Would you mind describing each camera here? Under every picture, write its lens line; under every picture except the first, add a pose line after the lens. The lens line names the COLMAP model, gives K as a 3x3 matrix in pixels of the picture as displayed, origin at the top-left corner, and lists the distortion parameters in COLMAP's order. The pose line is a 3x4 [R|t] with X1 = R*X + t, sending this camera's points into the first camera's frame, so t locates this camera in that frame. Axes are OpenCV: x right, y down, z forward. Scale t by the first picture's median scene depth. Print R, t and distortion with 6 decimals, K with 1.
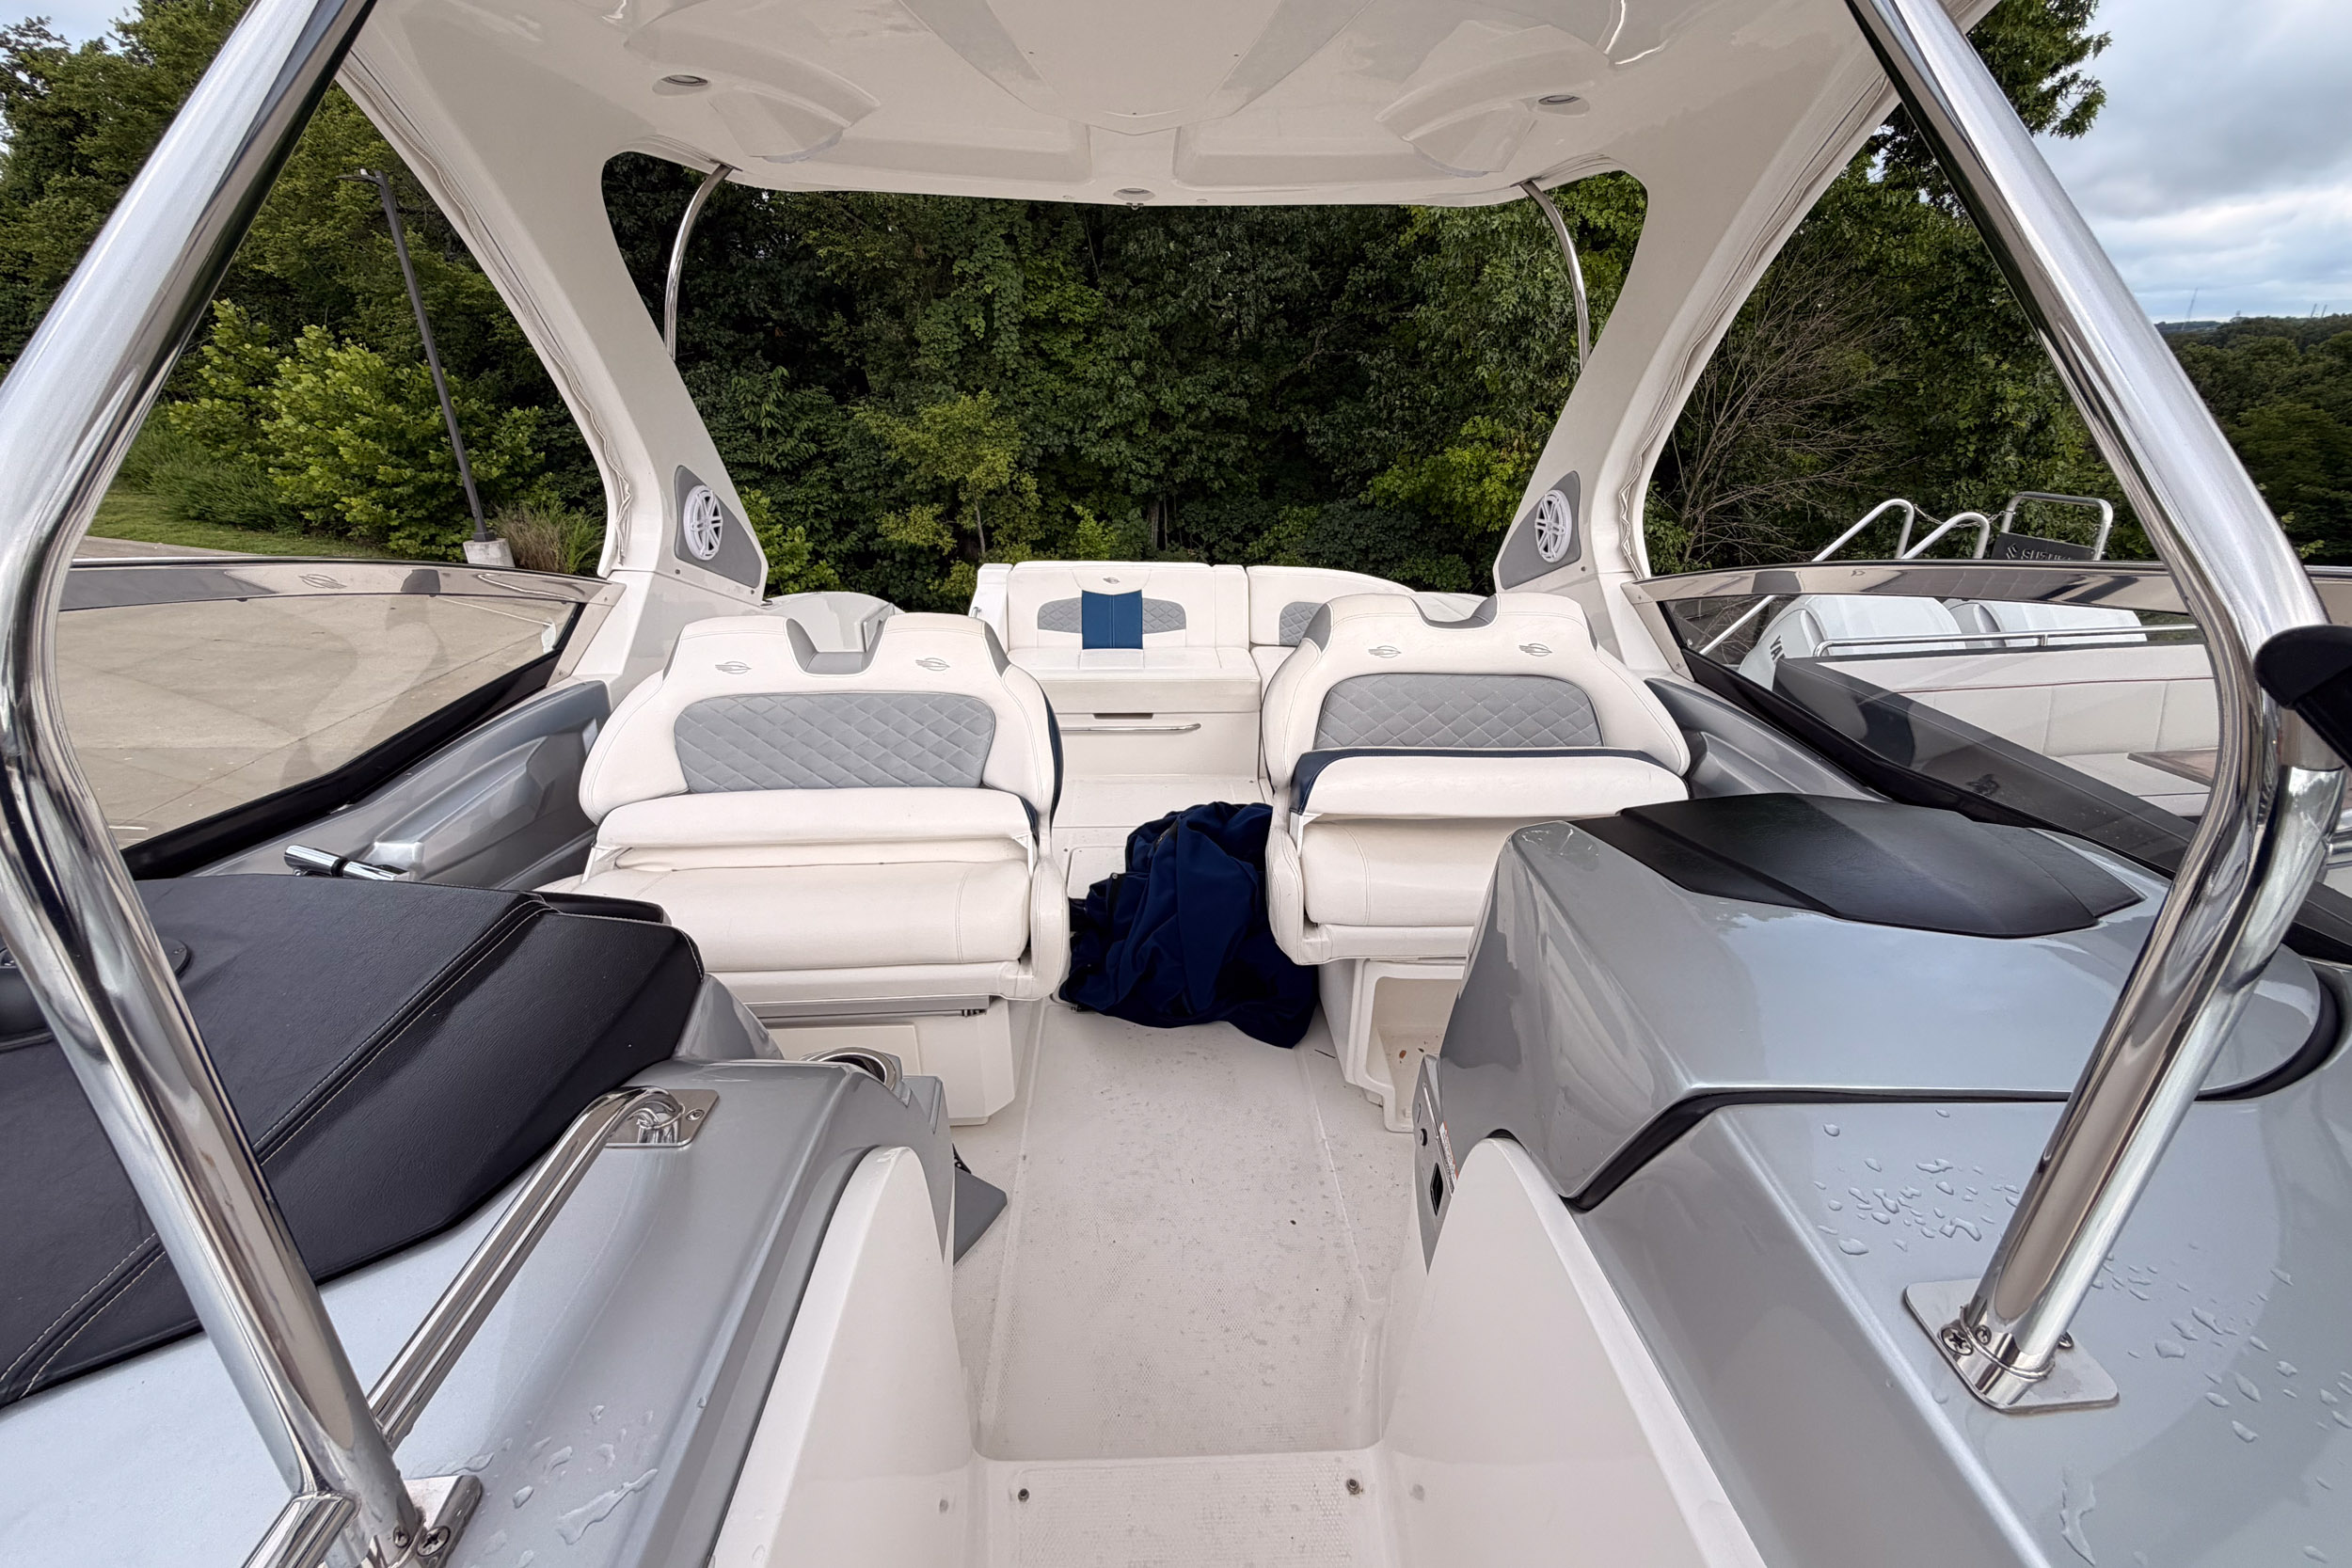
lens RADIAL K [[927.1, 0, 1173.3], [0, 927.1, 737.7], [0, 0, 1]] dist [0.000944, 0.000222]
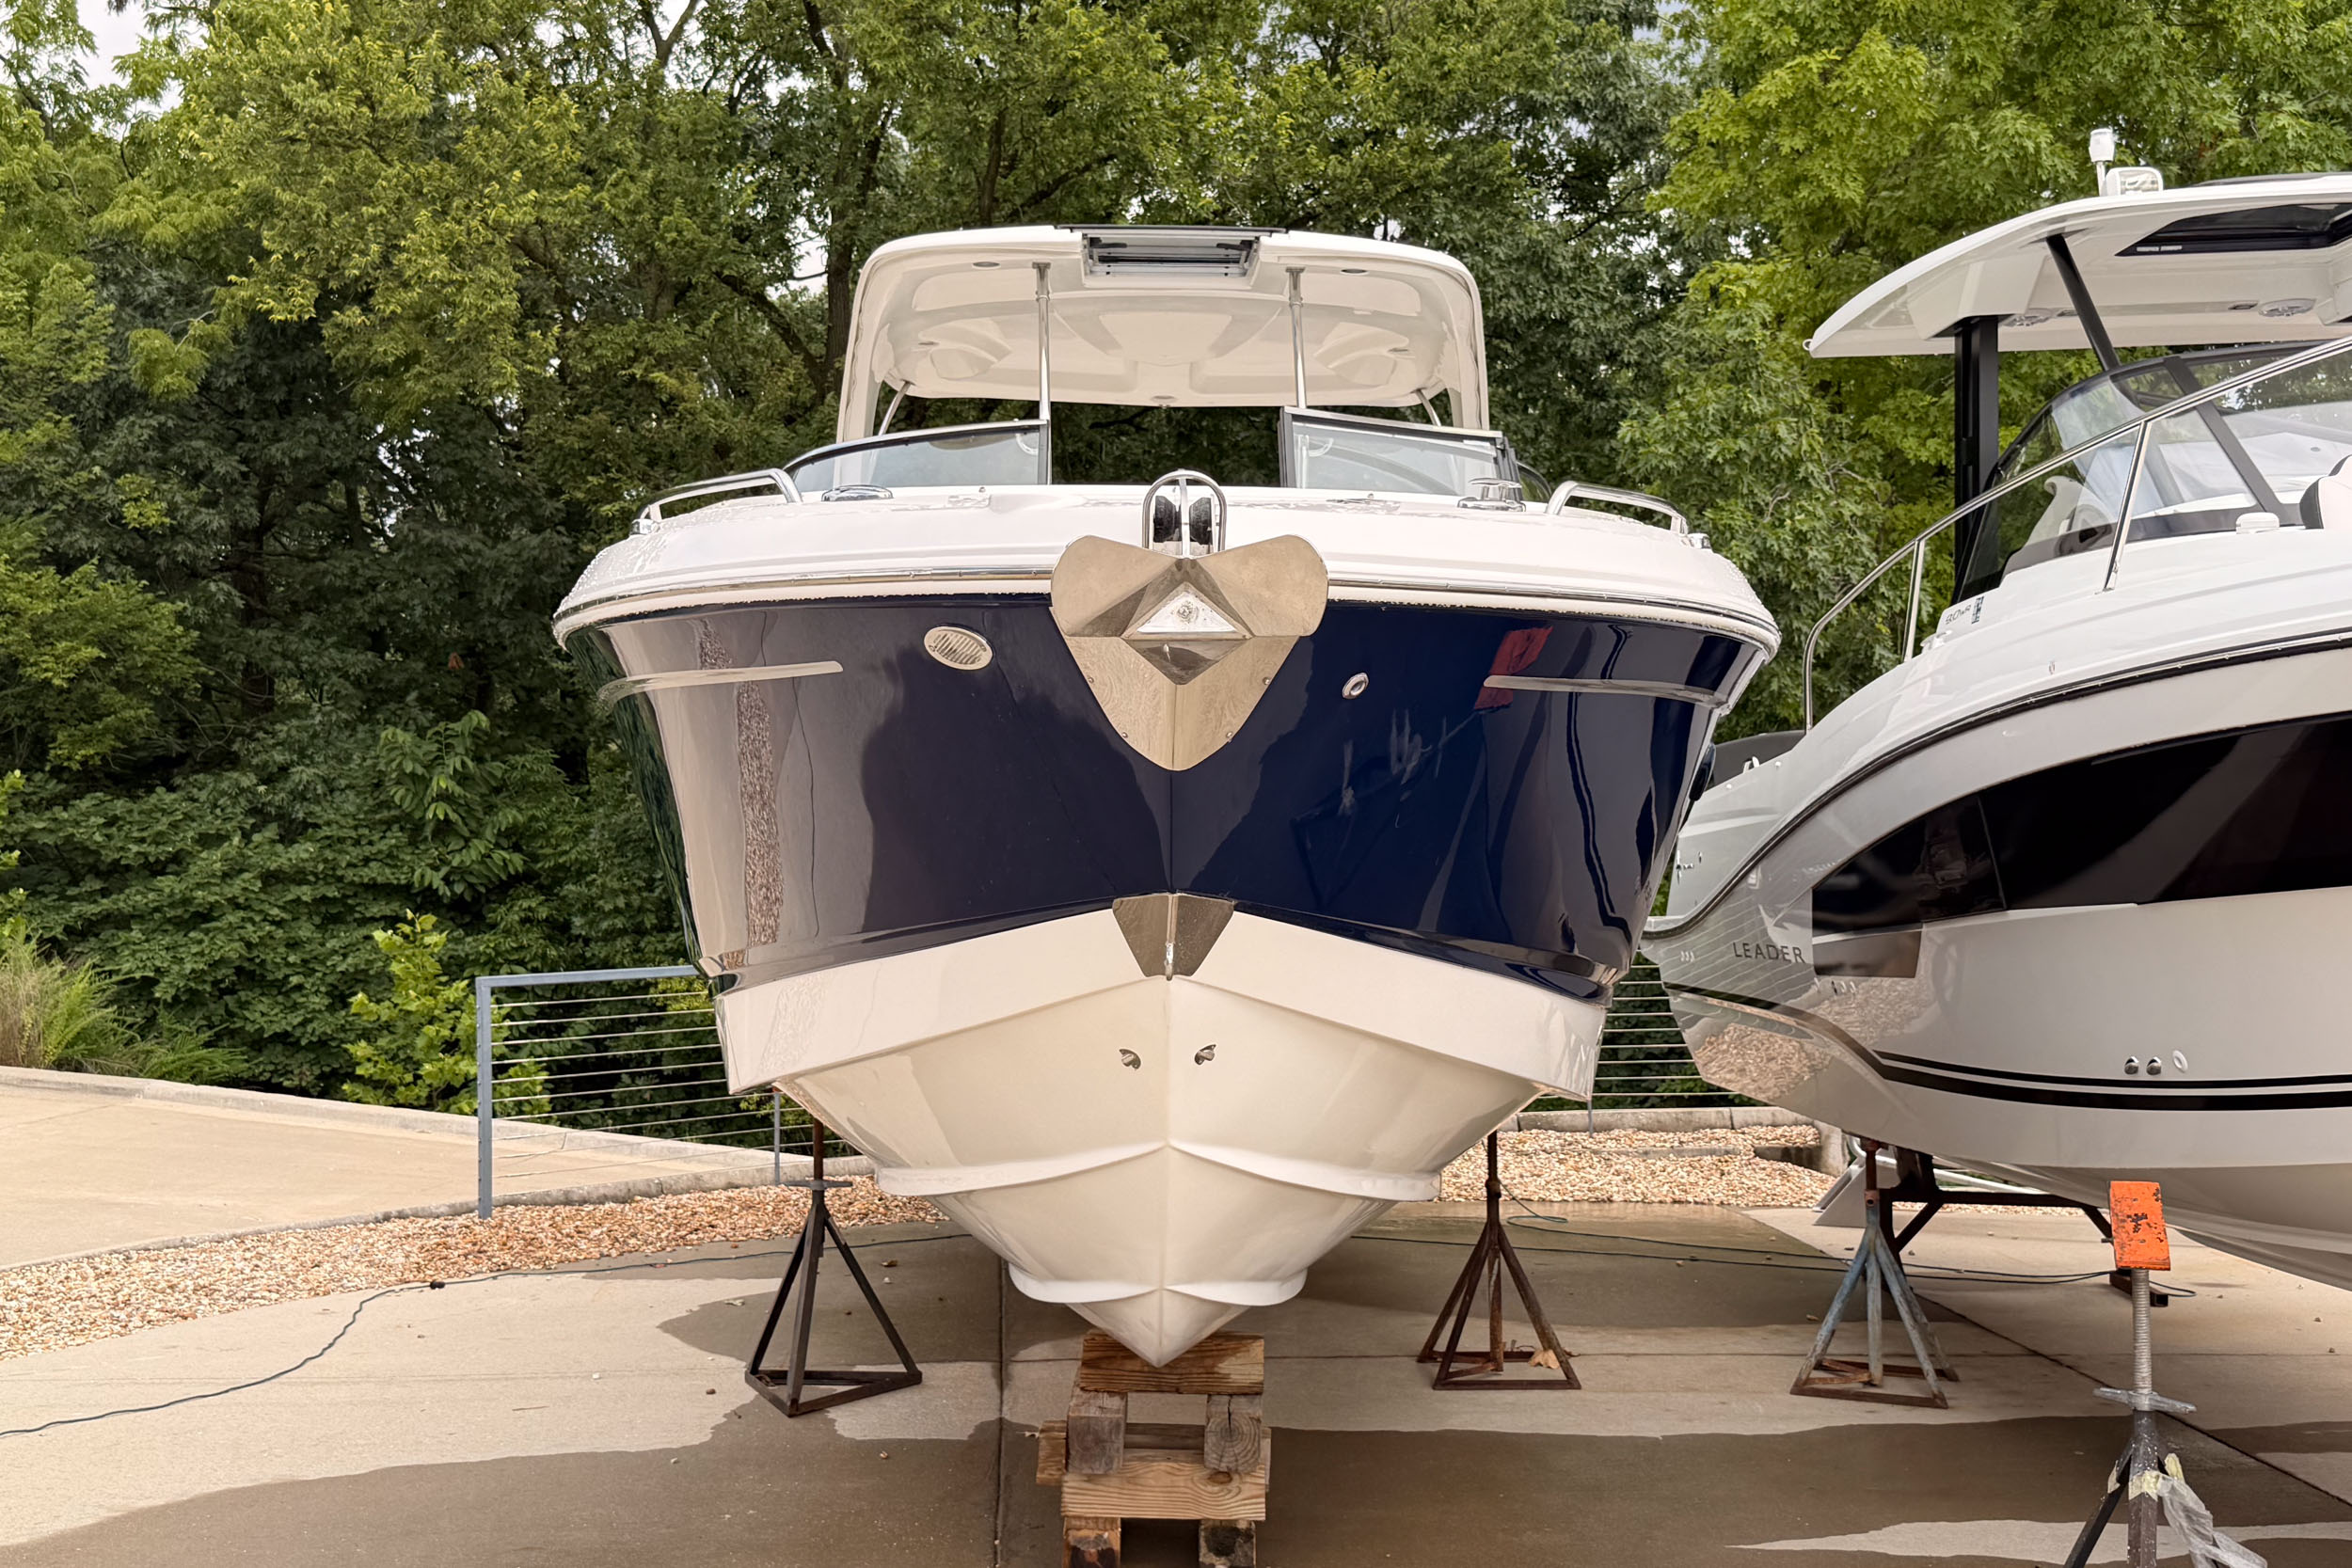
lens RADIAL K [[2734.5, 0, 1176.0], [0, 2734.5, 784.0], [0, 0, 1]] dist [0.073086, 0.001047]
pose [[0.999447, 0.003241, -0.033098, 0.018597], [-0.015964, 0.919838, -0.391973, 0.254027], [0.029174, 0.392284, 0.919381, -0.417814]]
